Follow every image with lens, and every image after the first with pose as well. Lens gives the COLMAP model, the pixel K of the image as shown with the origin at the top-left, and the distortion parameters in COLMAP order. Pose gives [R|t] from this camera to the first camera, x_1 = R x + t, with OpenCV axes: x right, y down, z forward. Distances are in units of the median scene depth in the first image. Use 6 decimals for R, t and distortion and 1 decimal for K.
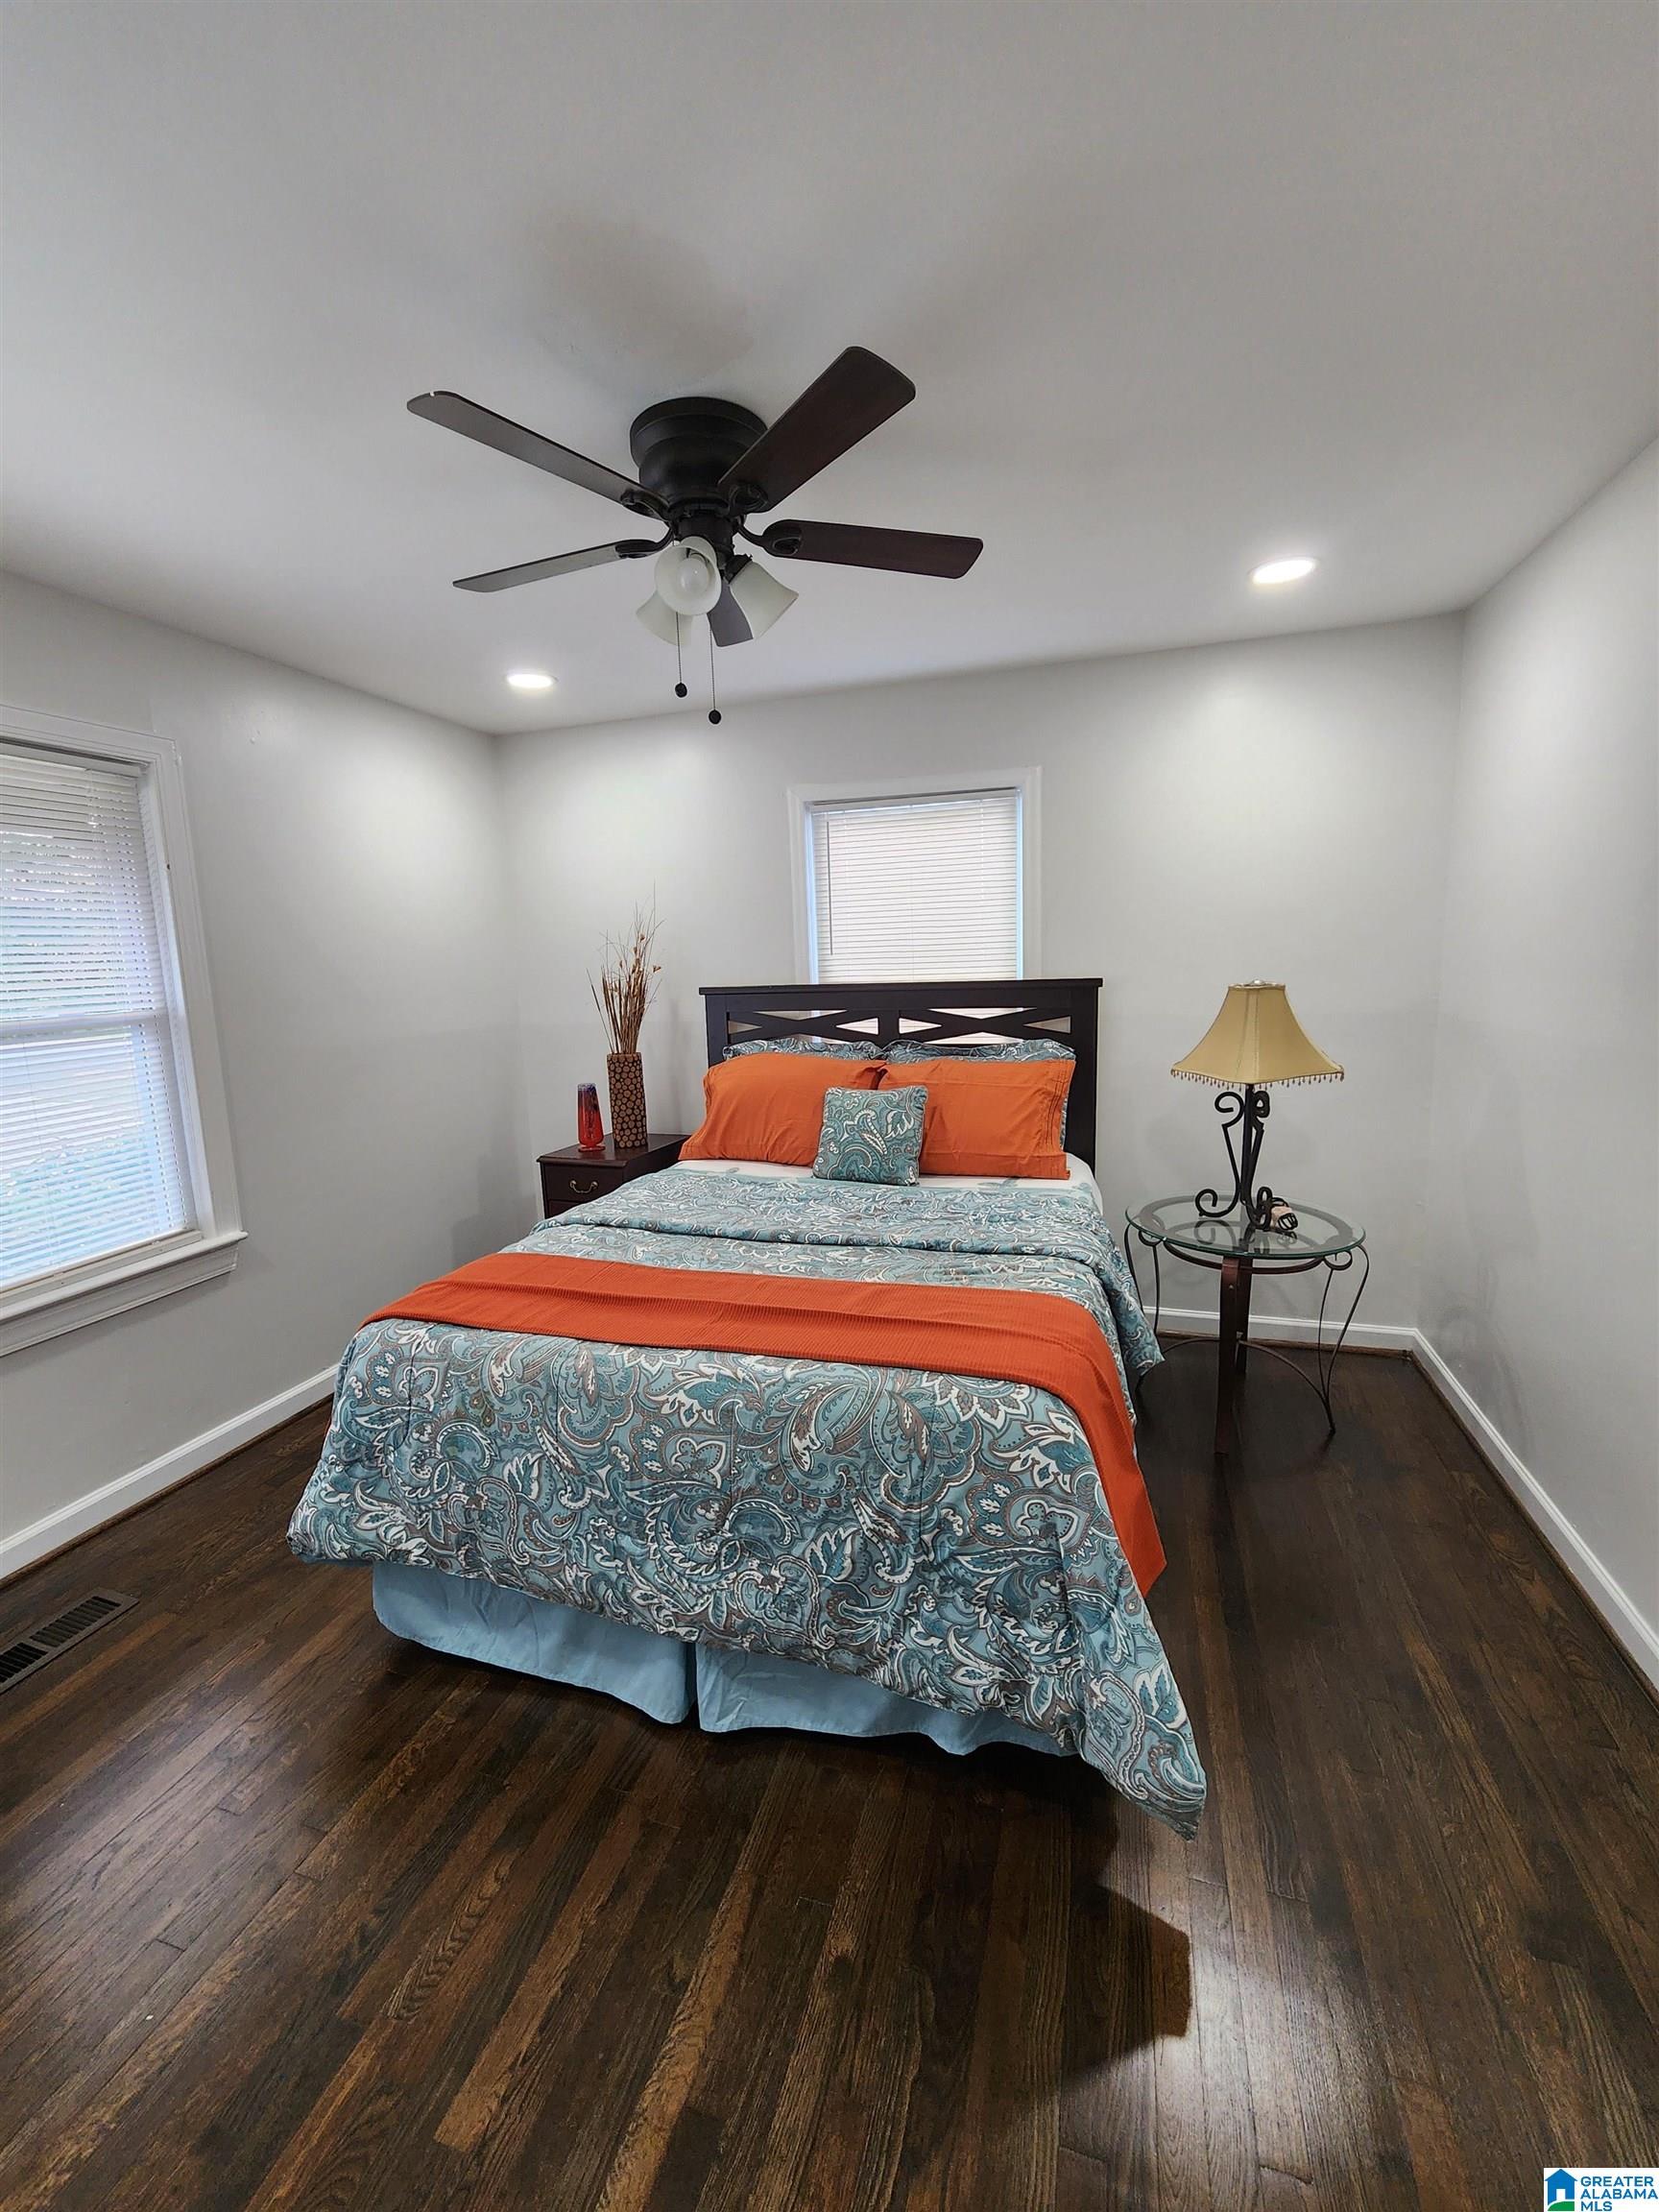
lens RADIAL K [[910.0, 0, 816.9], [0, 910.0, 1107.8], [0, 0, 1]] dist [-0.000850, 0.000019]
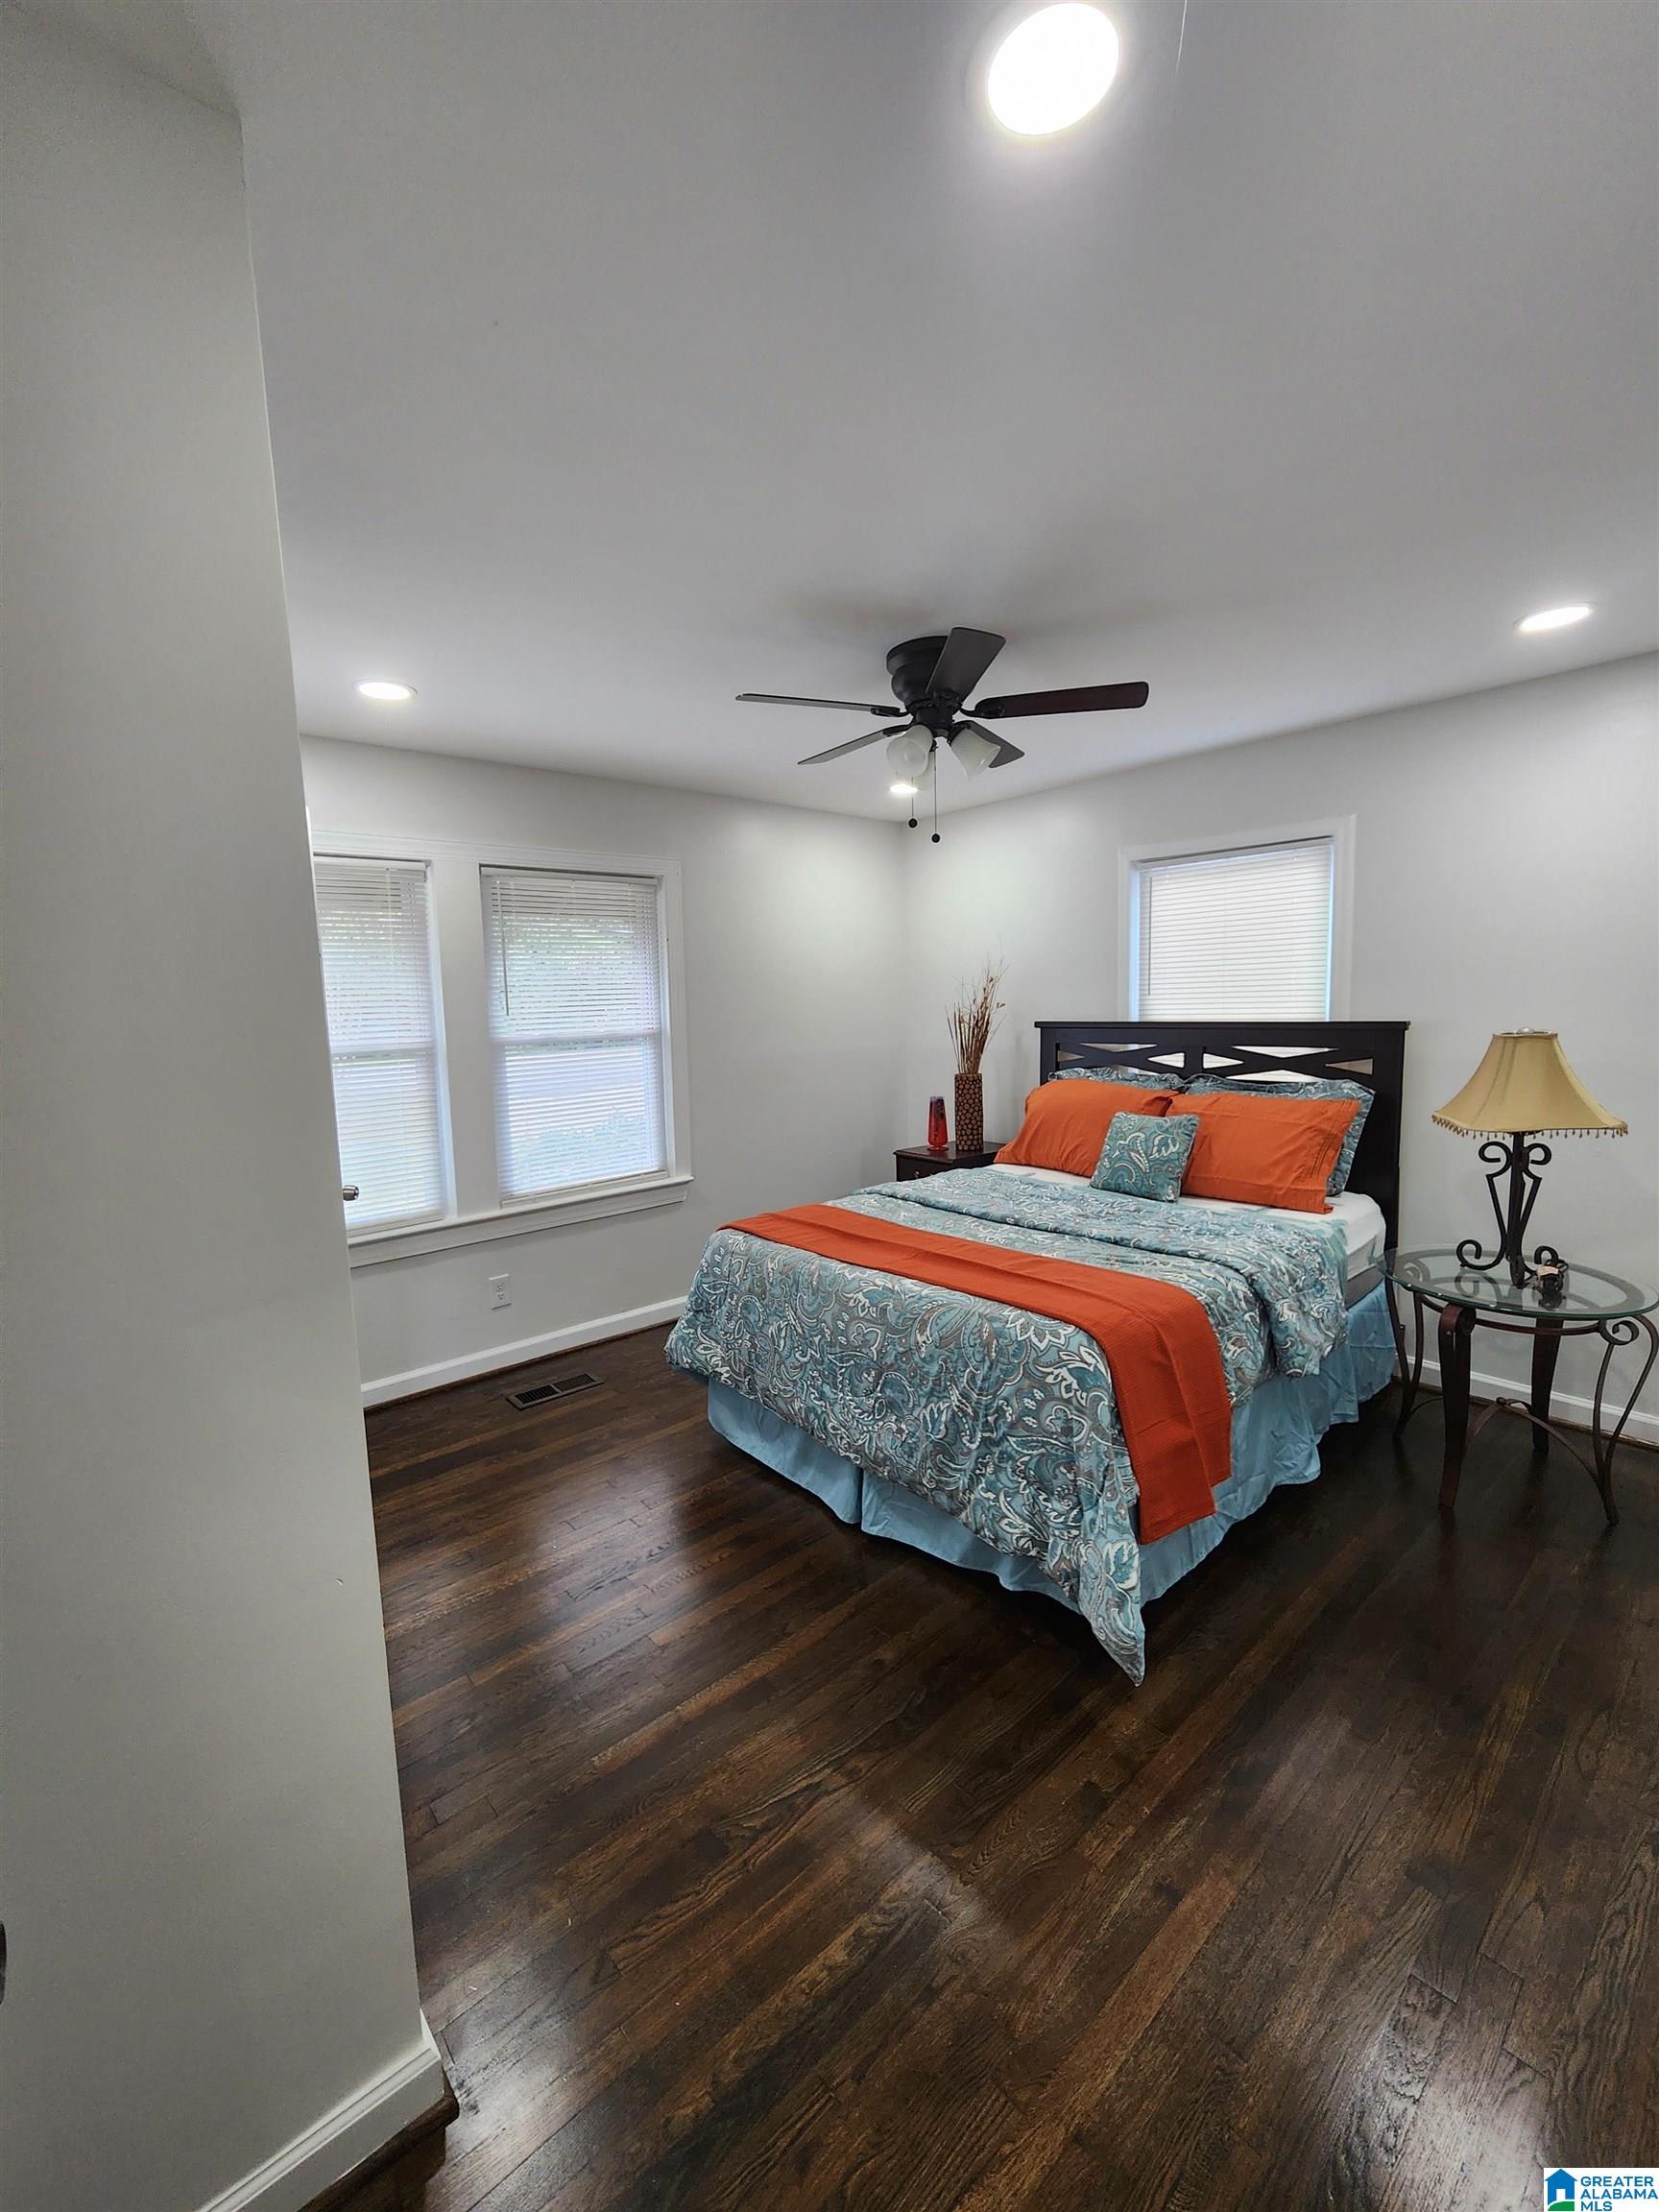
lens RADIAL K [[910.0, 0, 816.9], [0, 910.0, 1107.8], [0, 0, 1]] dist [-0.000850, 0.000019]
pose [[0.855981, 0.070255, -0.512211, 0.474840], [-0.084878, 0.996378, -0.005180, 0.019108], [0.509992, 0.047909, 0.858844, -0.301194]]
